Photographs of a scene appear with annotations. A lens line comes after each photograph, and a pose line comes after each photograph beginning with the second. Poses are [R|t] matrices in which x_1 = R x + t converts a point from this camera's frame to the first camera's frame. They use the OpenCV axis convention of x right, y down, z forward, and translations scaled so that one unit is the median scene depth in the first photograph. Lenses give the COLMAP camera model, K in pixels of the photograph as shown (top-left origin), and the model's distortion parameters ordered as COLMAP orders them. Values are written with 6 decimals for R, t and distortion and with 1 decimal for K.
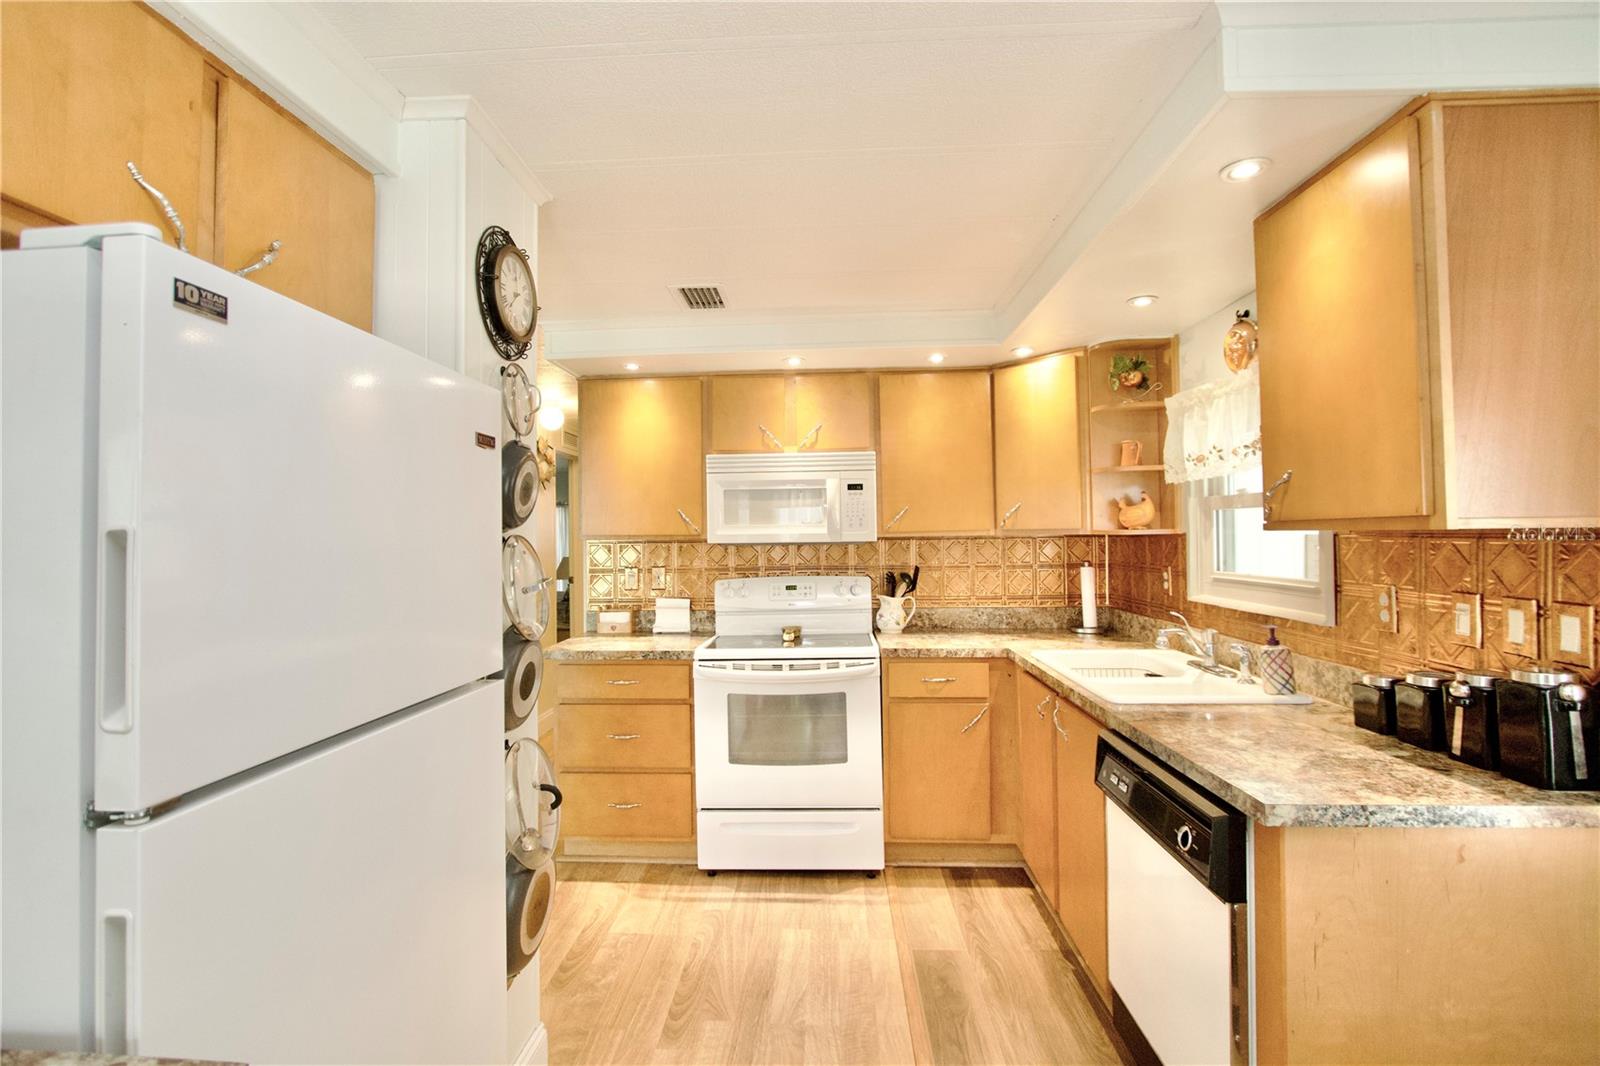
lens RADIAL K [[738.5, 0, 791.1], [0, 738.5, 530.1], [0, 0, 1]] dist [-0.015434, 0.001900]
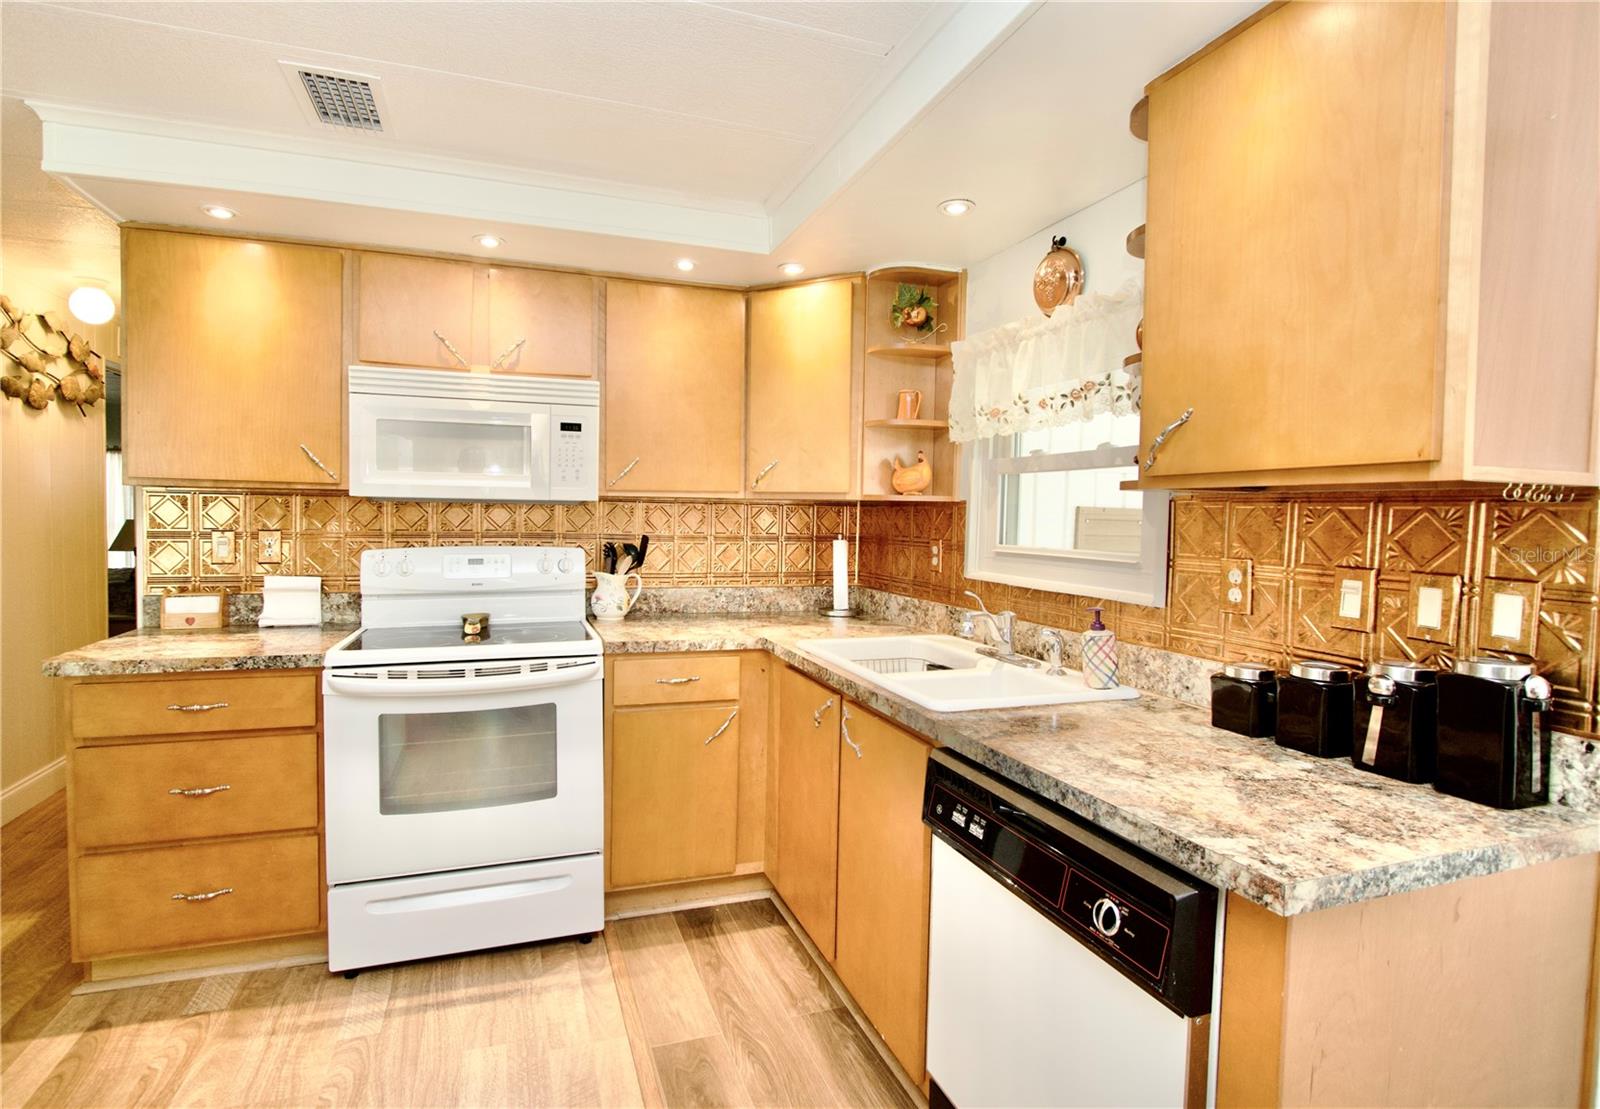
lens RADIAL K [[774.9, 0, 761.0], [0, 774.9, 541.7], [0, 0, 1]] dist [-0.013470, -0.000200]
pose [[0.931620, 0.015376, 0.363108, -0.019230], [-0.032093, 0.998682, 0.040050, 0.022327], [-0.362013, -0.048964, 0.930886, 0.222282]]
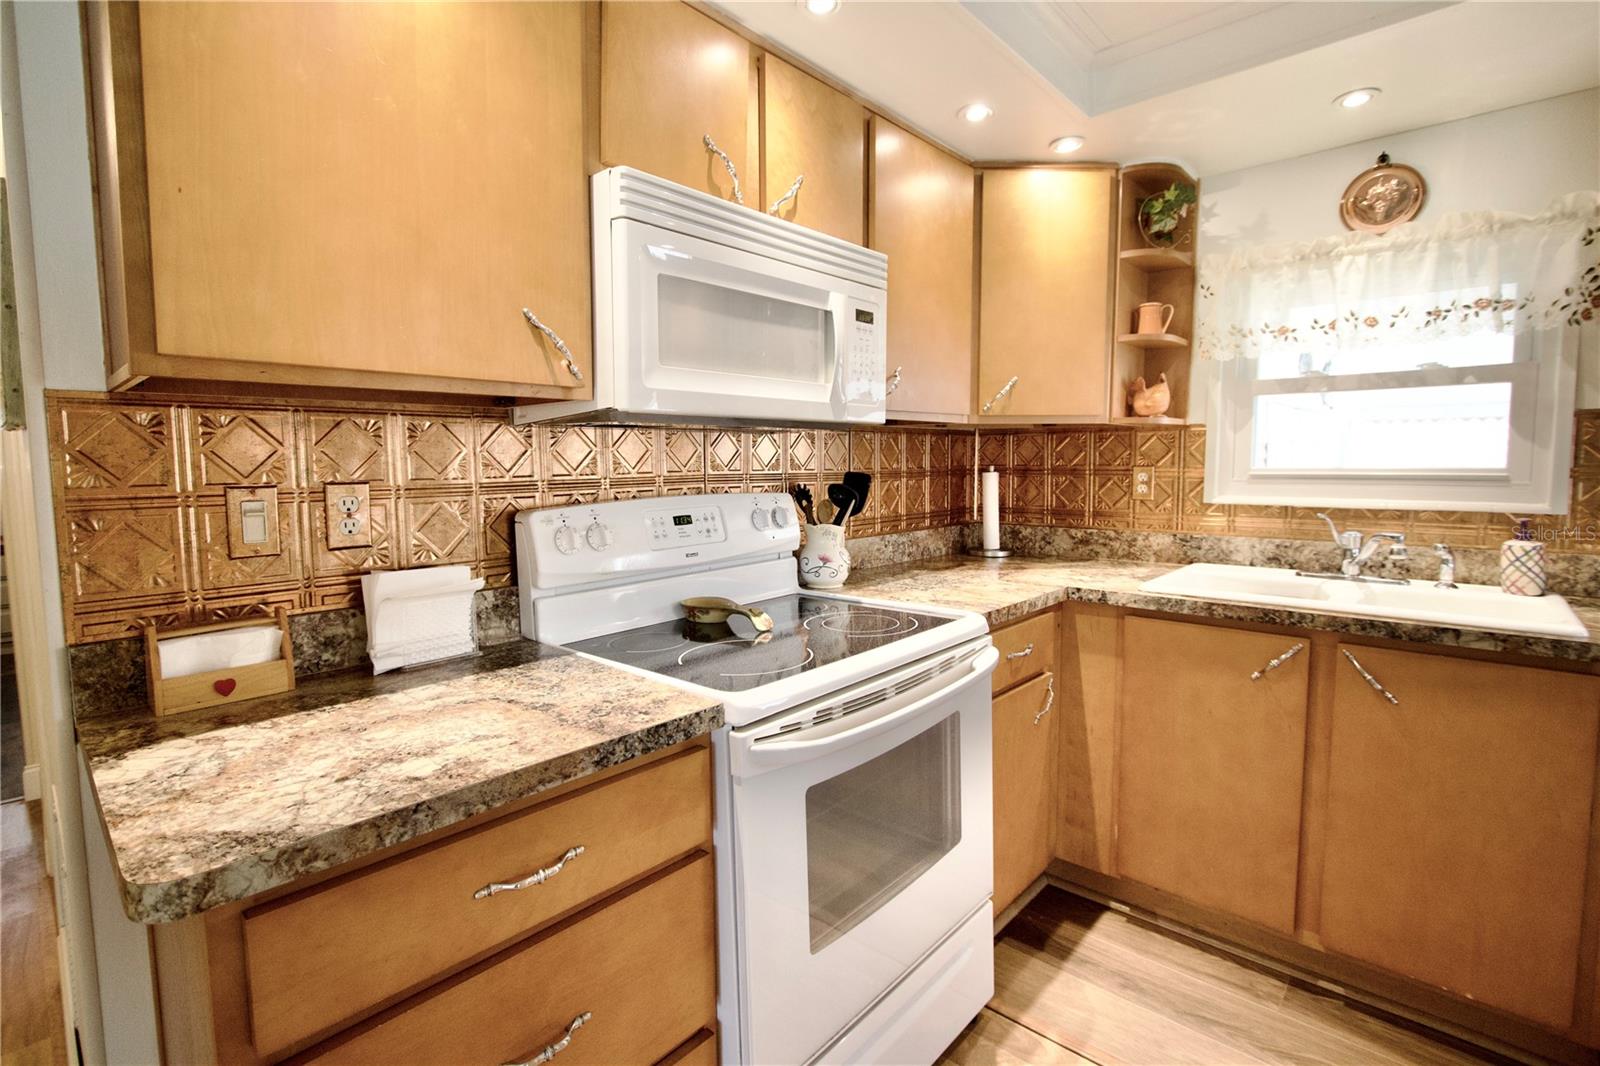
lens RADIAL K [[738.5, 0, 794.2], [0, 738.5, 521.4], [0, 0, 1]] dist [-0.015434, 0.001900]
pose [[0.635096, -0.056230, 0.770384, -0.405452], [-0.006187, 0.996945, 0.077867, 0.051354], [-0.772409, -0.054219, 0.632807, 0.805061]]
